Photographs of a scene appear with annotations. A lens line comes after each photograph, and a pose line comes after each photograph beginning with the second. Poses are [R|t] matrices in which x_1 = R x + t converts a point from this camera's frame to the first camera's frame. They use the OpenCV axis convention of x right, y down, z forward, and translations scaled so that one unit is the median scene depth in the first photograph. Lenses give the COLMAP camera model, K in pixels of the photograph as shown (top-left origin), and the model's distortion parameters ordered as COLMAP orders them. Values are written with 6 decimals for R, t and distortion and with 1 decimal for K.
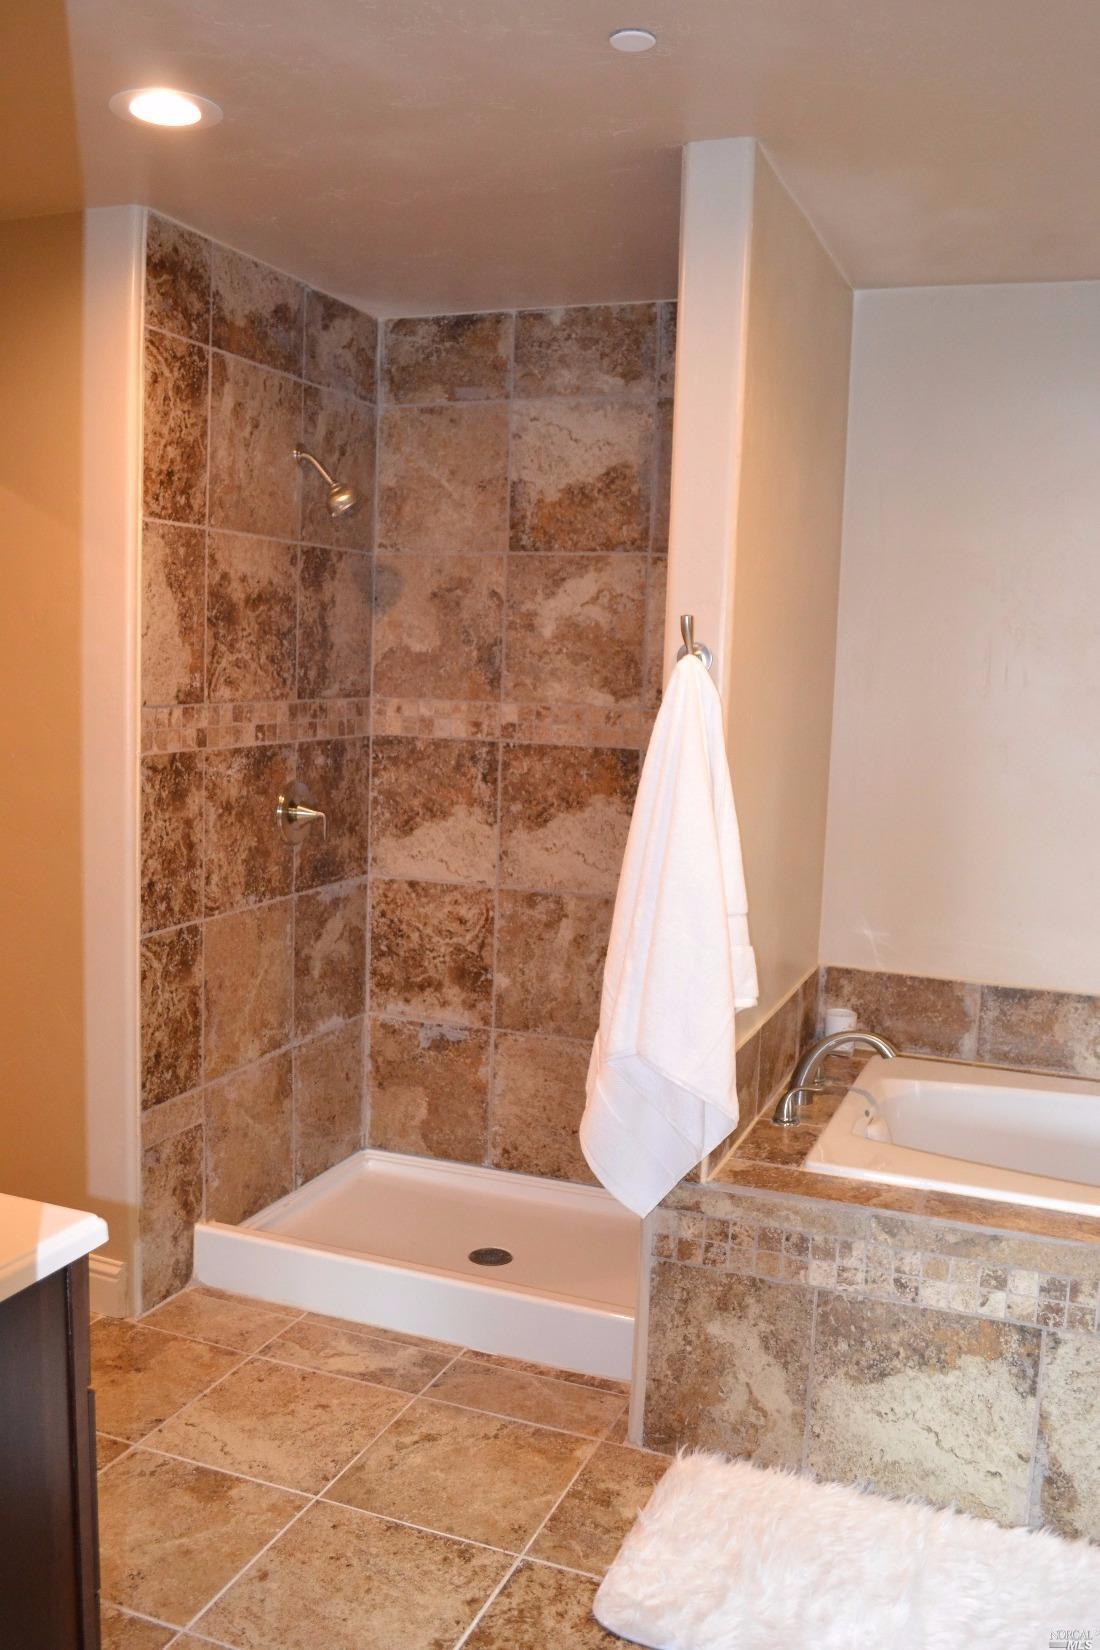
lens RADIAL K [[1415.0, 0, 557.6], [0, 1415.0, 826.8], [0, 0, 1]] dist [-0.076987, 0.017549]
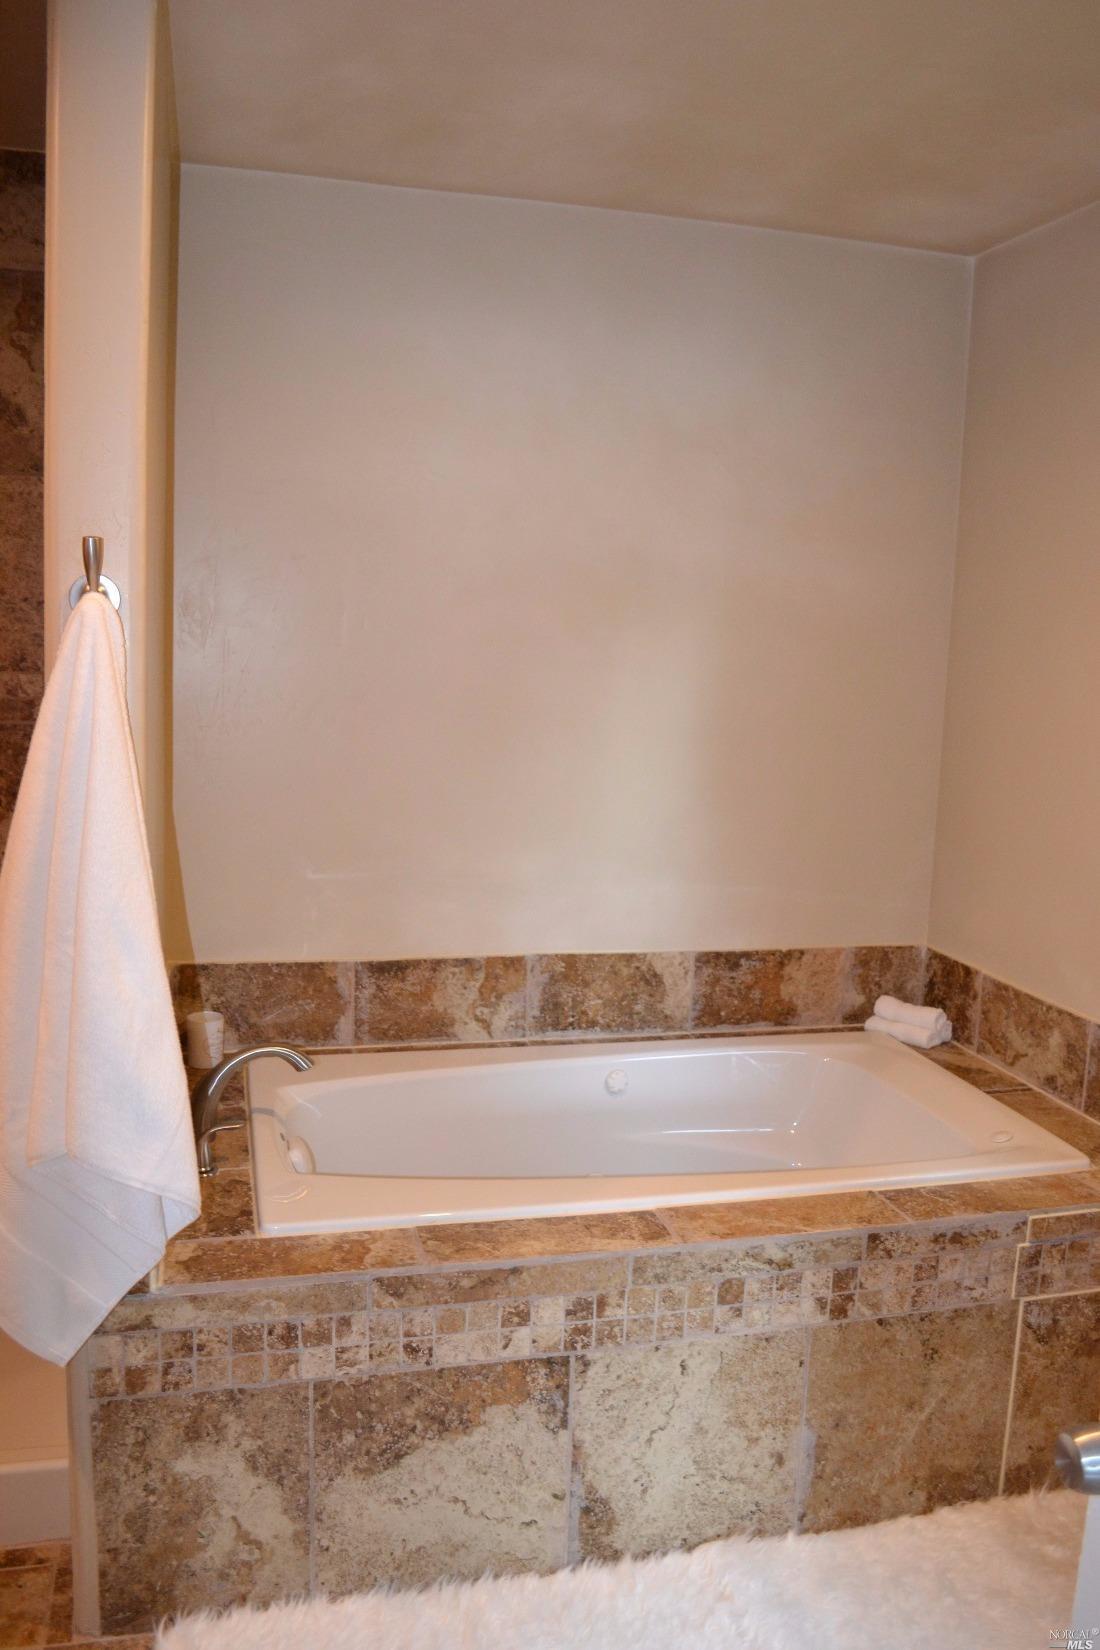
lens RADIAL K [[1292.7, 0, 538.1], [0, 1292.7, 821.7], [0, 0, 1]] dist [-0.074323, 0.000478]
pose [[0.807635, -0.086495, 0.583305, -0.110568], [0.061363, 0.996141, 0.062749, -0.031663], [-0.586482, -0.014884, 0.809826, 0.330624]]
